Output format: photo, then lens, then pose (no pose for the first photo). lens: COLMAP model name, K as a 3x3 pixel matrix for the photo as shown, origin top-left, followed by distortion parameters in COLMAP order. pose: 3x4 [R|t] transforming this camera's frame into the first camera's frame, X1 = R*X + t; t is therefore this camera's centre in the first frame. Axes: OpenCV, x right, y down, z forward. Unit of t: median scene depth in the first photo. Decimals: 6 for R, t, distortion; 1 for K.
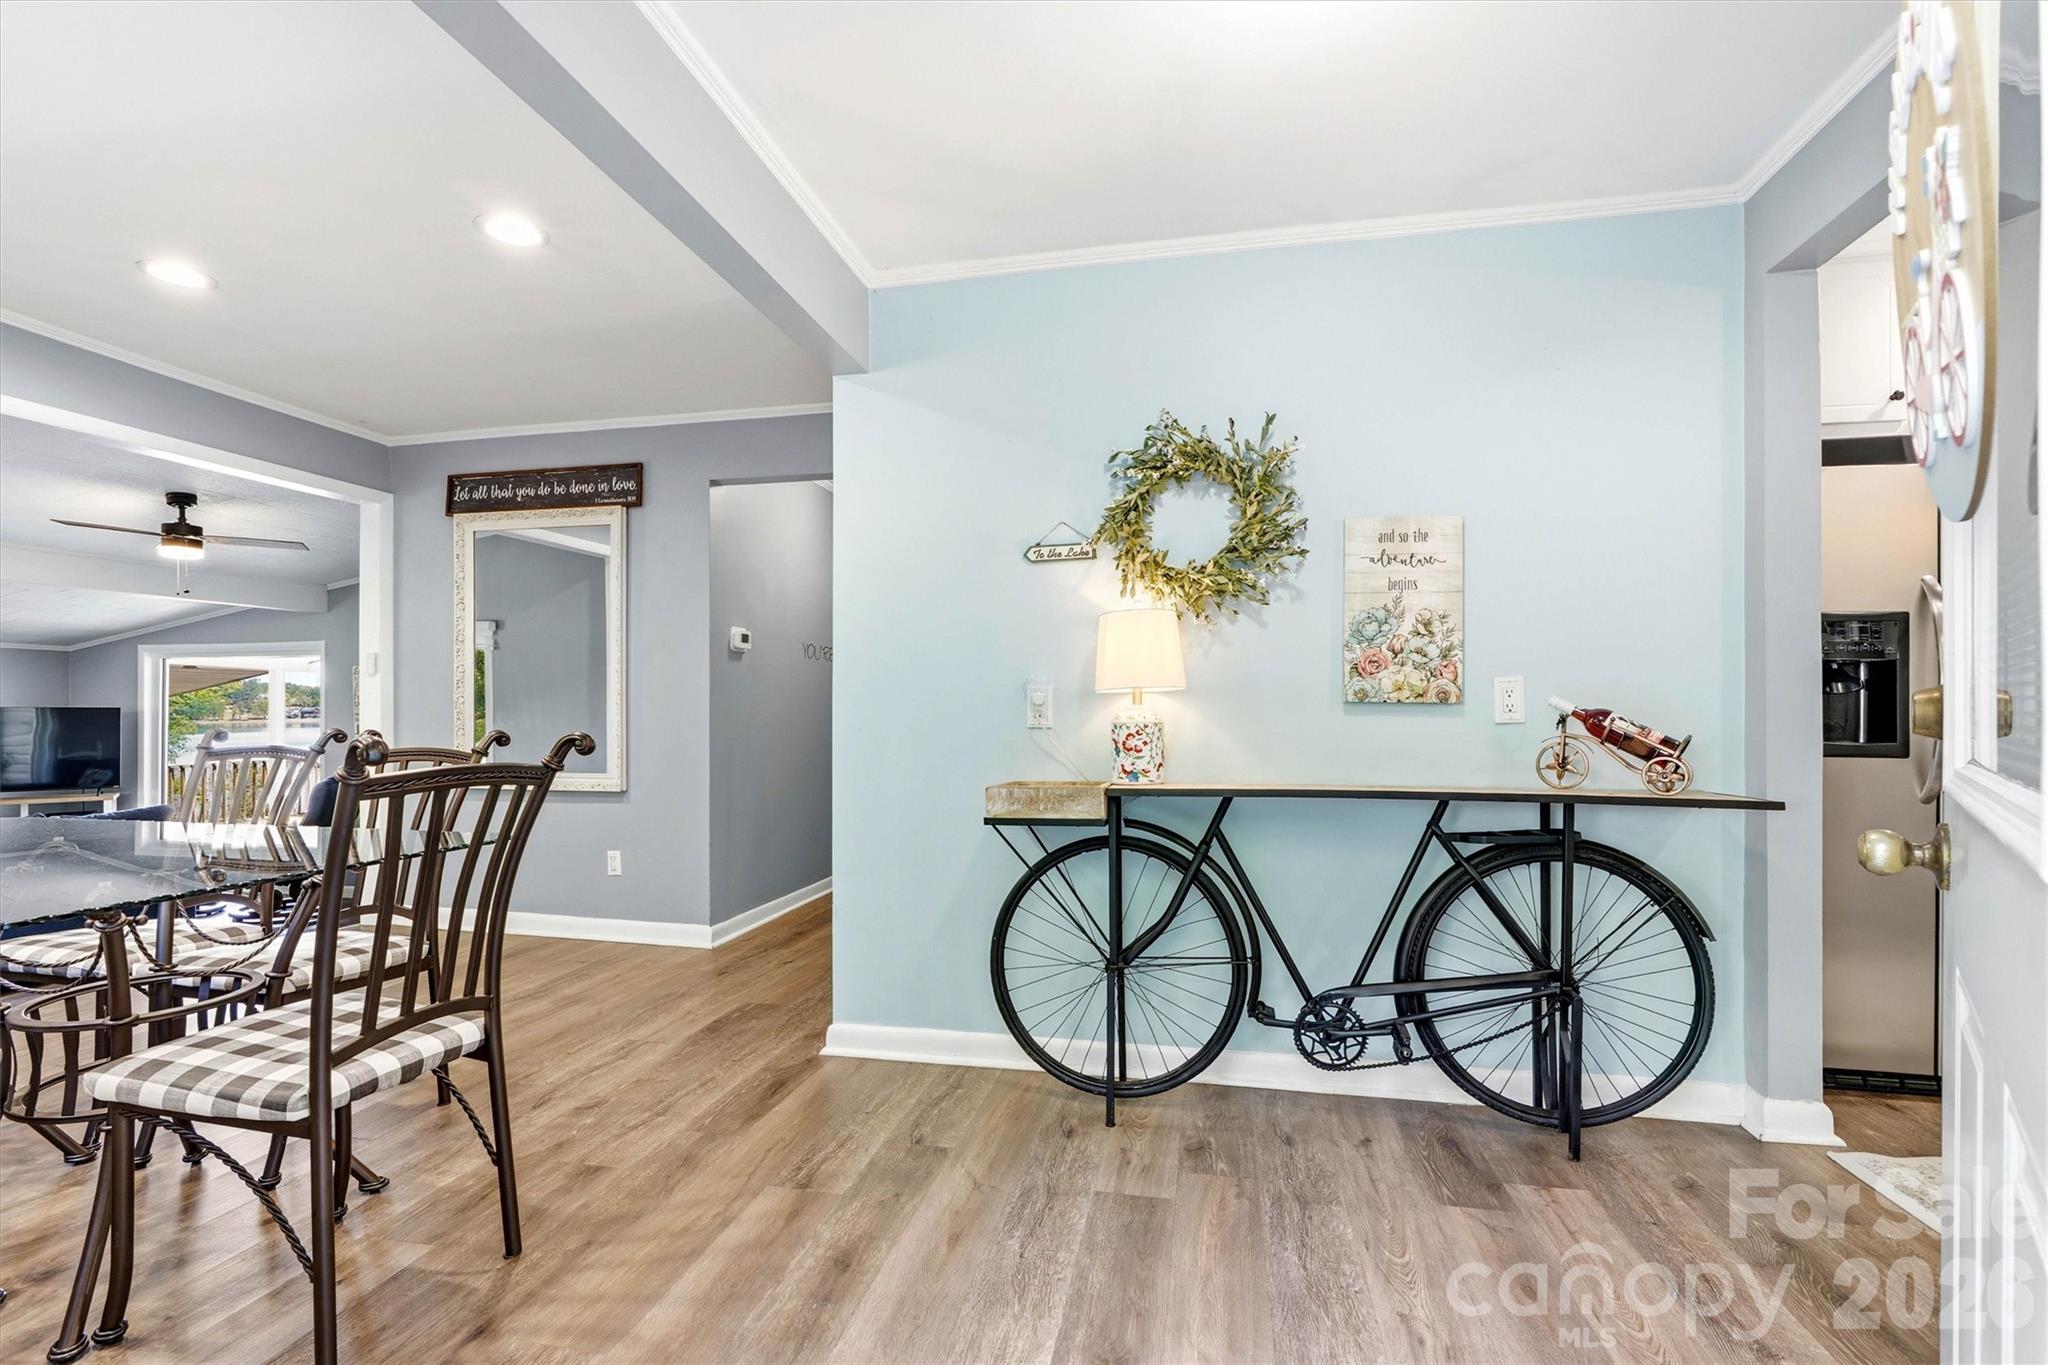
lens RADIAL K [[923.8, 0, 1027.2], [0, 923.8, 702.0], [0, 0, 1]] dist [-0.001854, 0.000072]
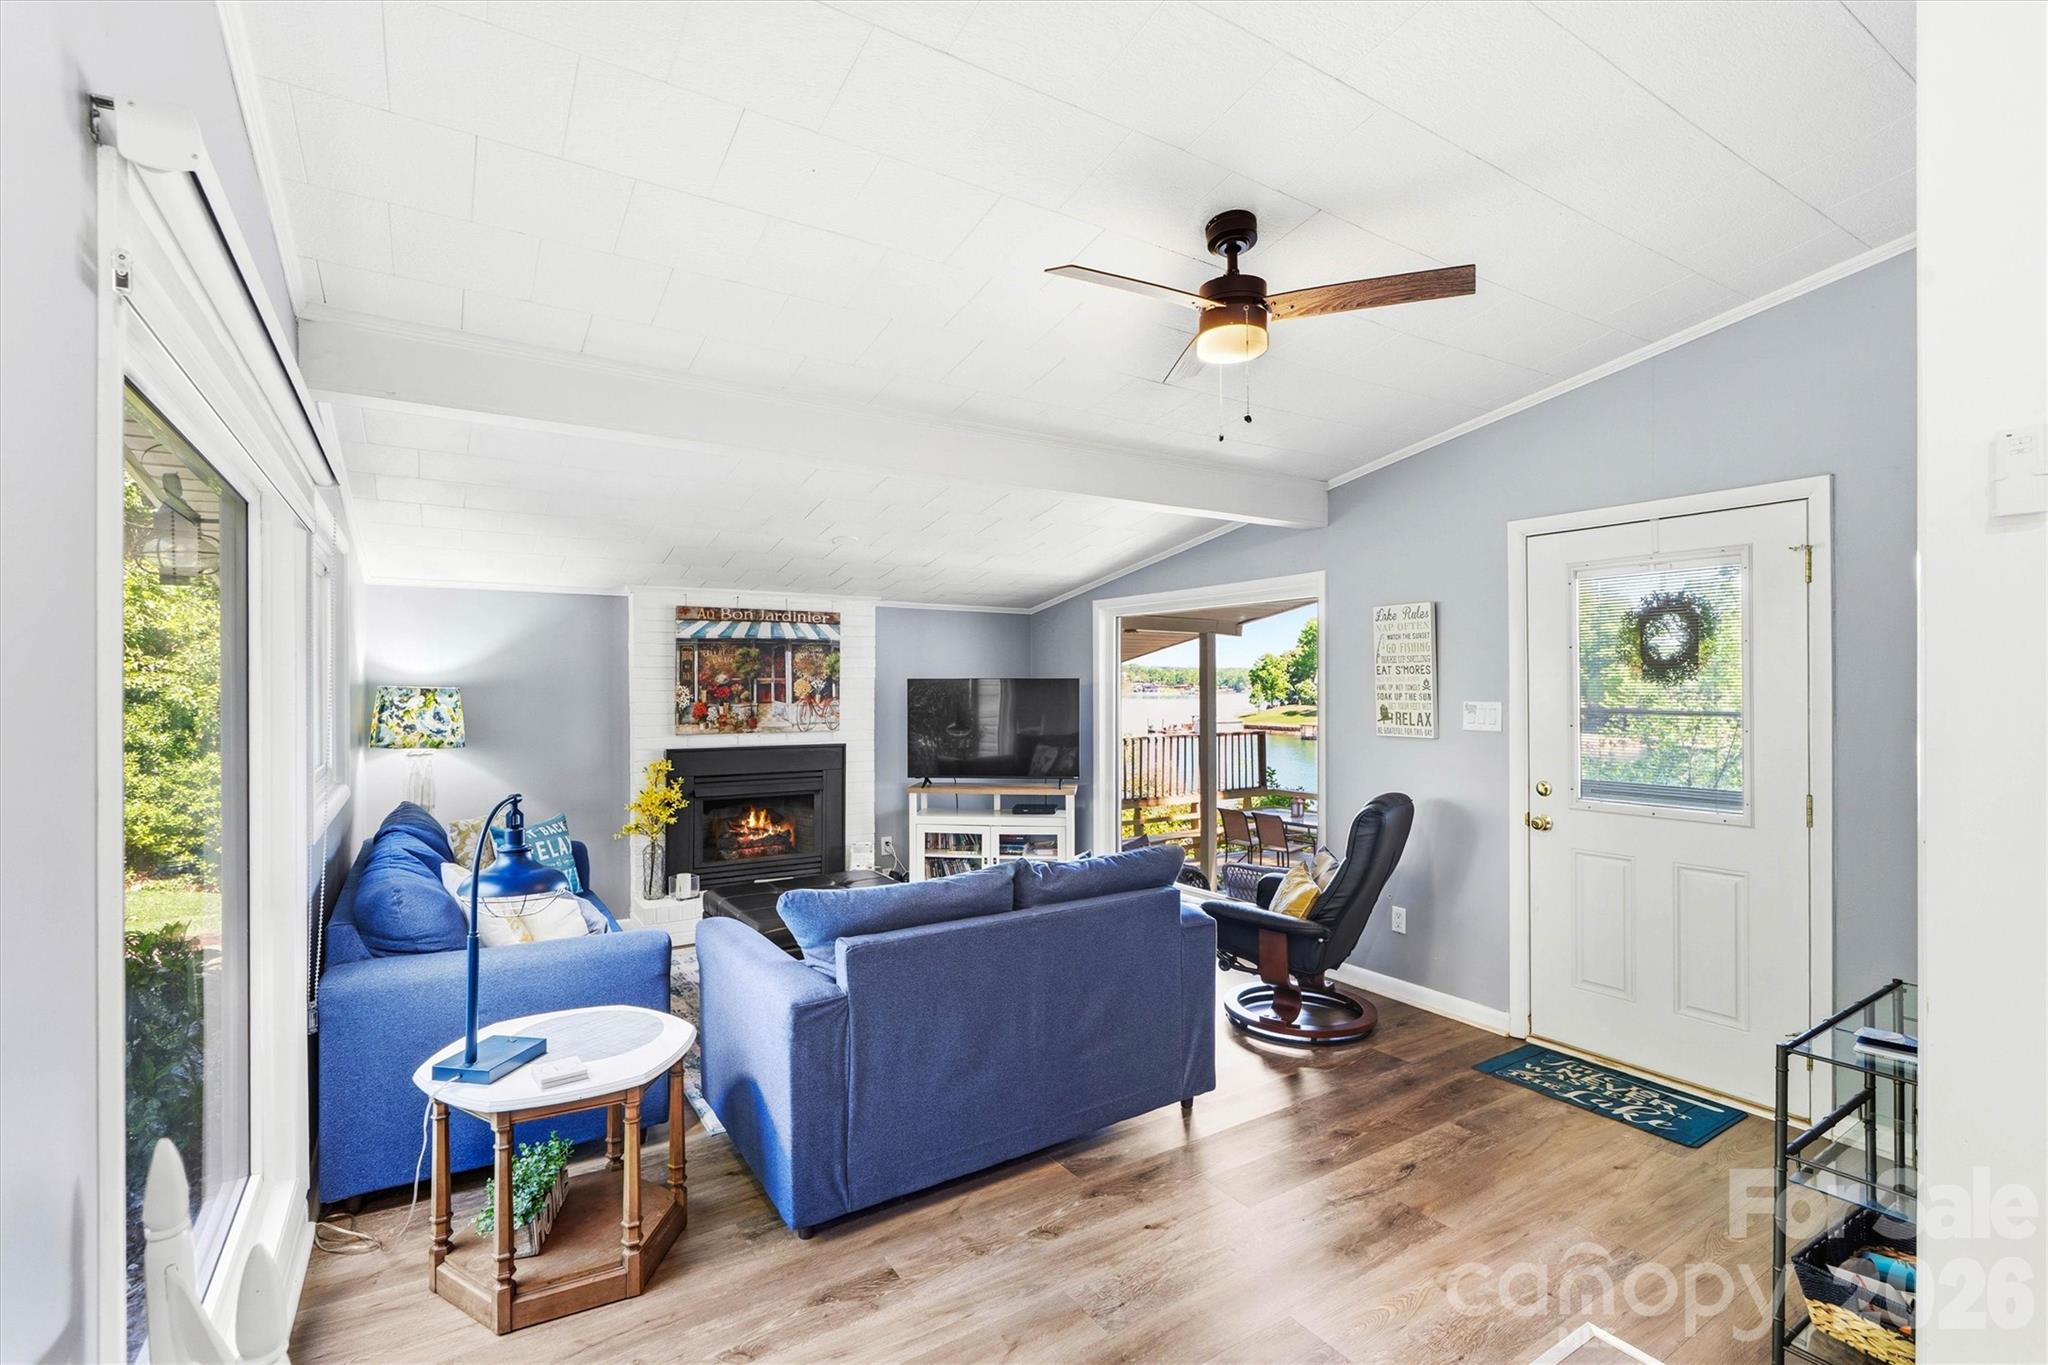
lens RADIAL K [[923.8, 0, 1027.2], [0, 923.8, 702.0], [0, 0, 1]] dist [-0.001854, 0.000072]
pose [[0.707332, 0.012994, -0.706762, -0.708959], [0.005234, 0.999707, 0.023619, 0.011370], [0.706862, -0.020405, 0.707057, 0.635810]]
